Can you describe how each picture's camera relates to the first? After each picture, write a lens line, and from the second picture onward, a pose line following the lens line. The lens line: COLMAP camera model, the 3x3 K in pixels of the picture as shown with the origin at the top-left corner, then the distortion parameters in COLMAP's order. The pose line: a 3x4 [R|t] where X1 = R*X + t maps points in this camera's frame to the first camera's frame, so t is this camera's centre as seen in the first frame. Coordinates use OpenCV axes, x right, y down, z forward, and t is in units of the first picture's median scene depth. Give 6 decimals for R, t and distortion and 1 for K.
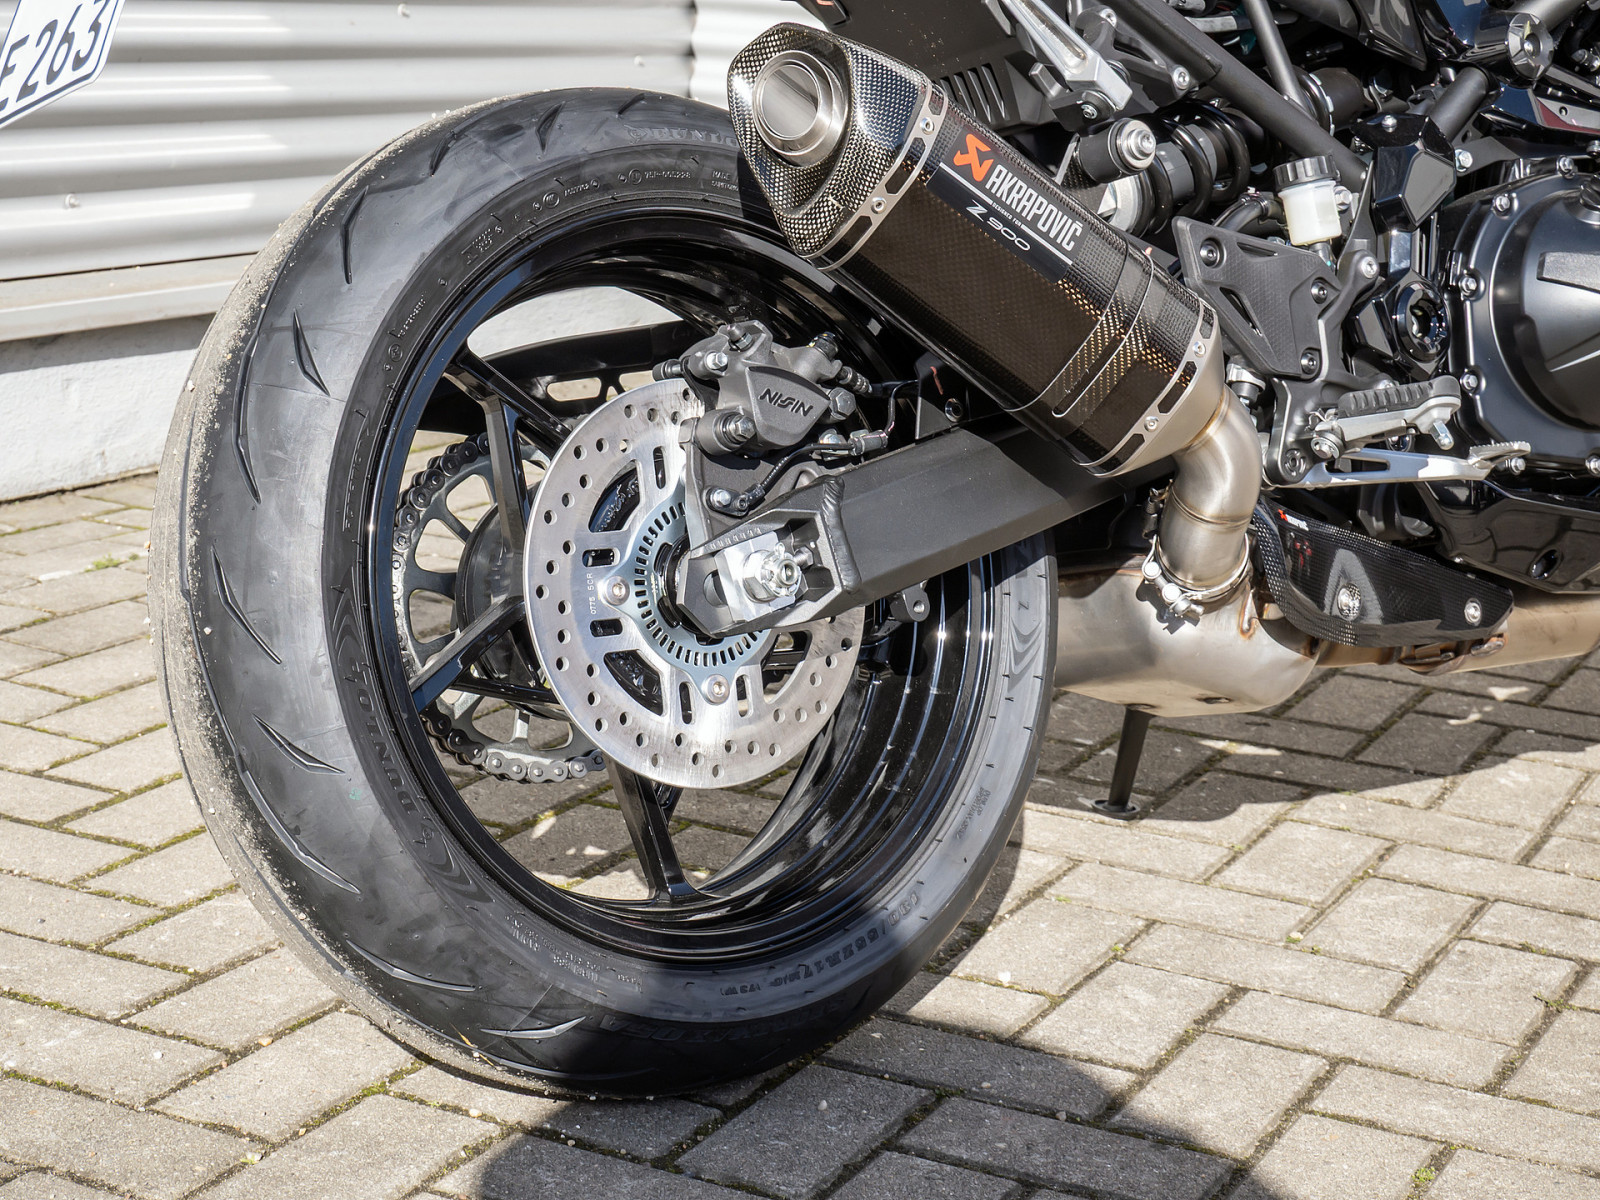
lens RADIAL K [[2943.6, 0, 800.0], [0, 2943.6, 600.0], [0, 0, 1]] dist [-0.028315, -0.018781]
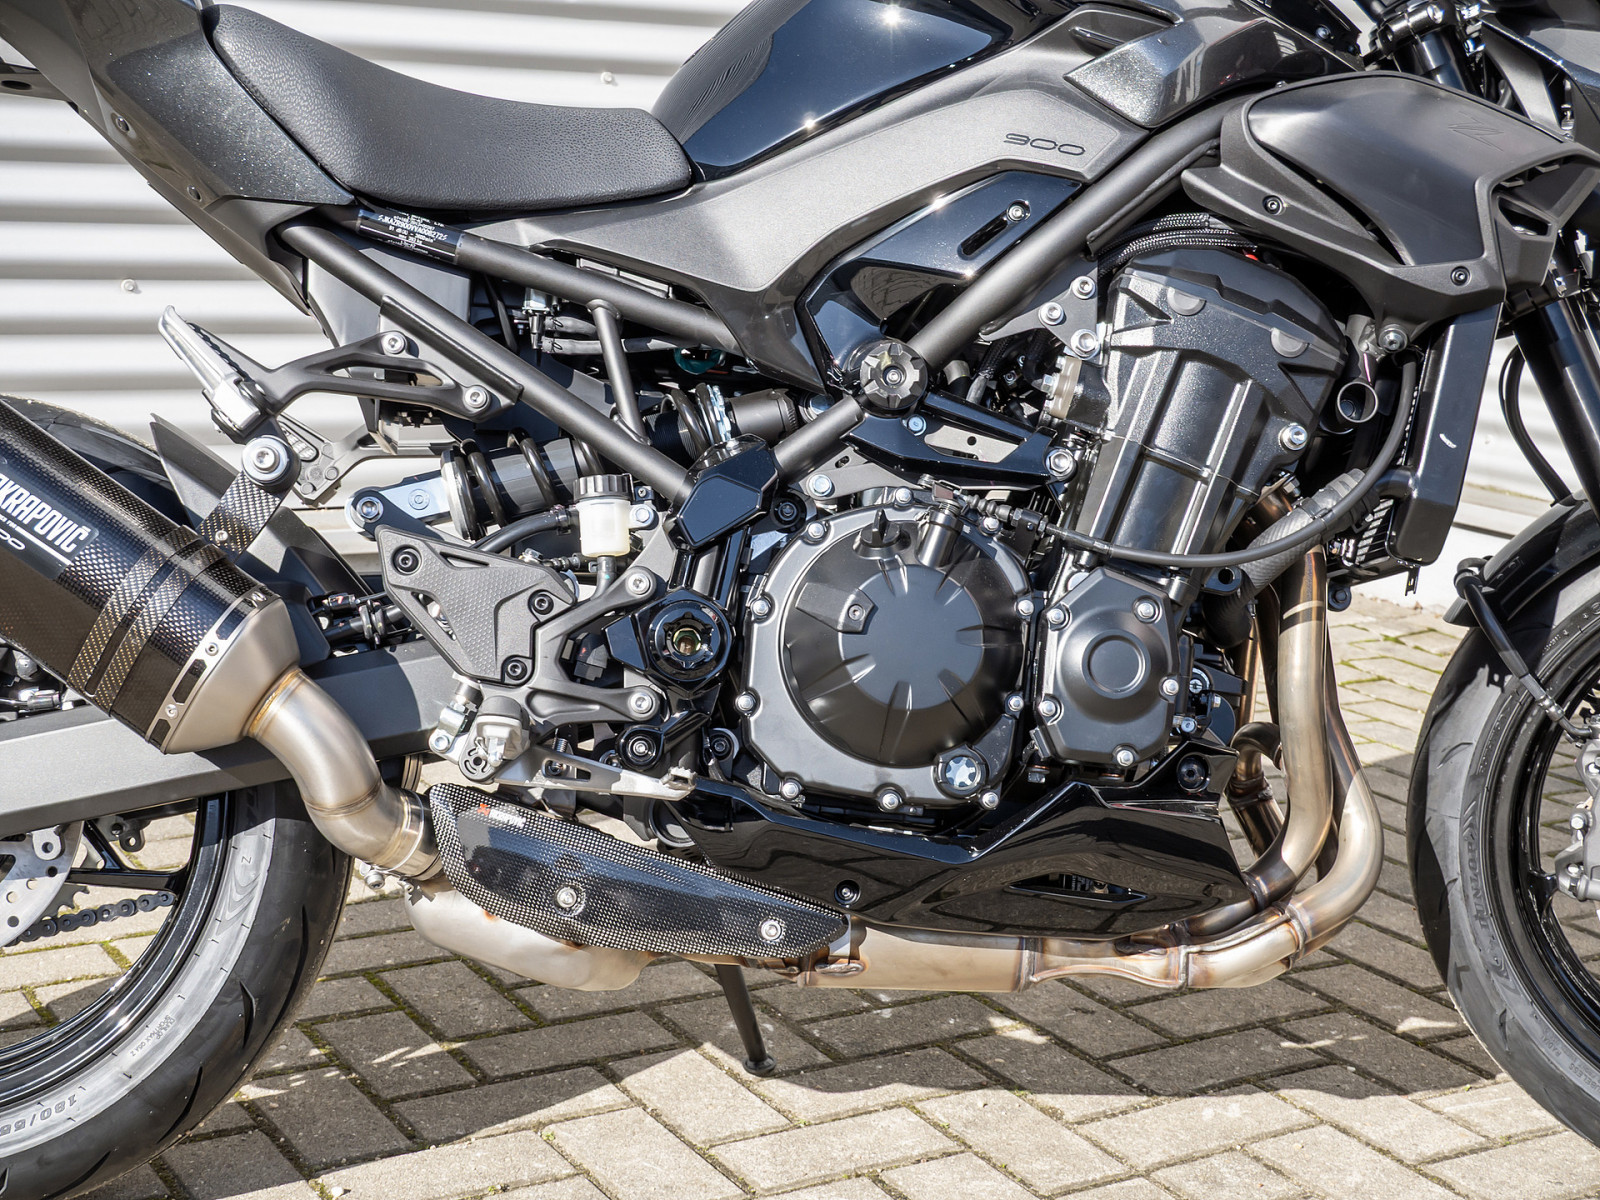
lens RADIAL K [[2457.3, 0, 800.0], [0, 2457.3, 600.0], [0, 0, 1]] dist [0.033226, -0.001246]
pose [[0.833803, 0.082236, -0.545903, 0.781370], [-0.112473, 0.993408, -0.022140, -0.102475], [0.540484, 0.079860, 0.837556, 0.330880]]
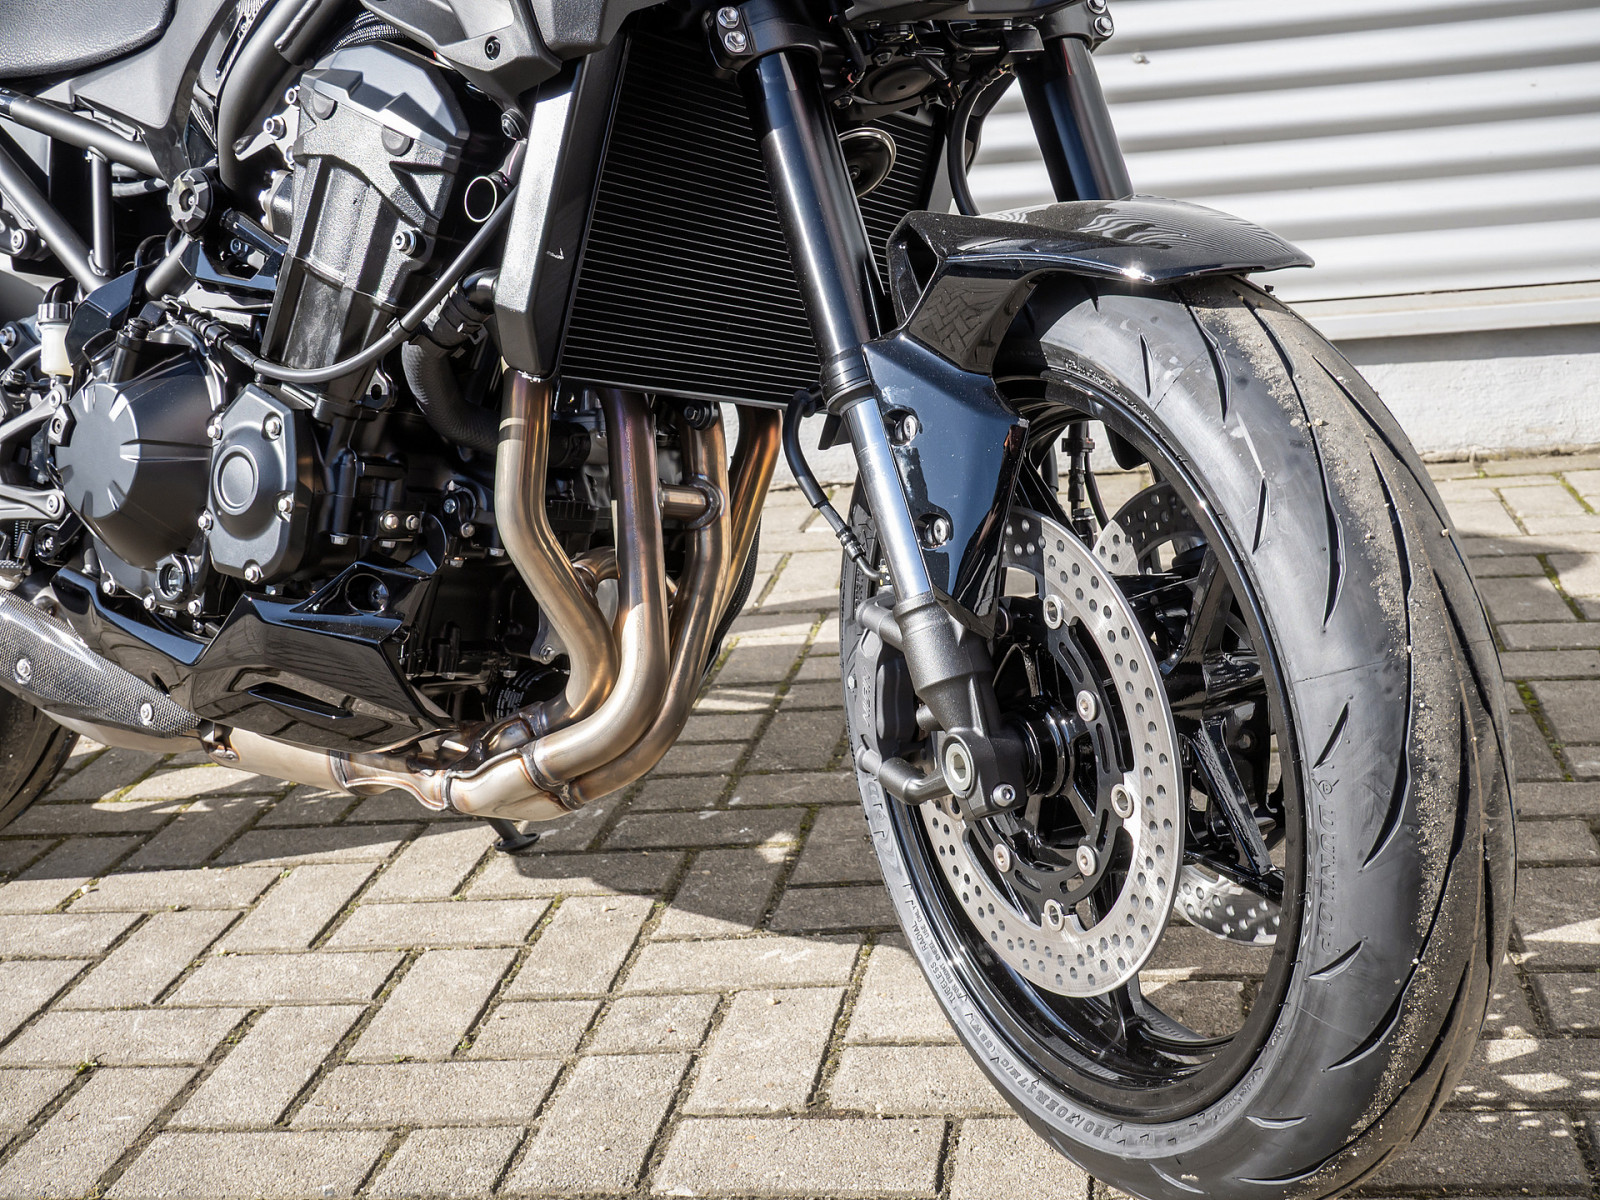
lens RADIAL K [[2120.3, 0, 802.8], [0, 2120.3, 632.1], [0, 0, 1]] dist [0.003316, 0.117047]
pose [[0.272530, 0.184139, -0.944362, 1.198784], [-0.100857, 0.981575, 0.162289, -0.206740], [0.956847, 0.051017, 0.286080, 1.143921]]
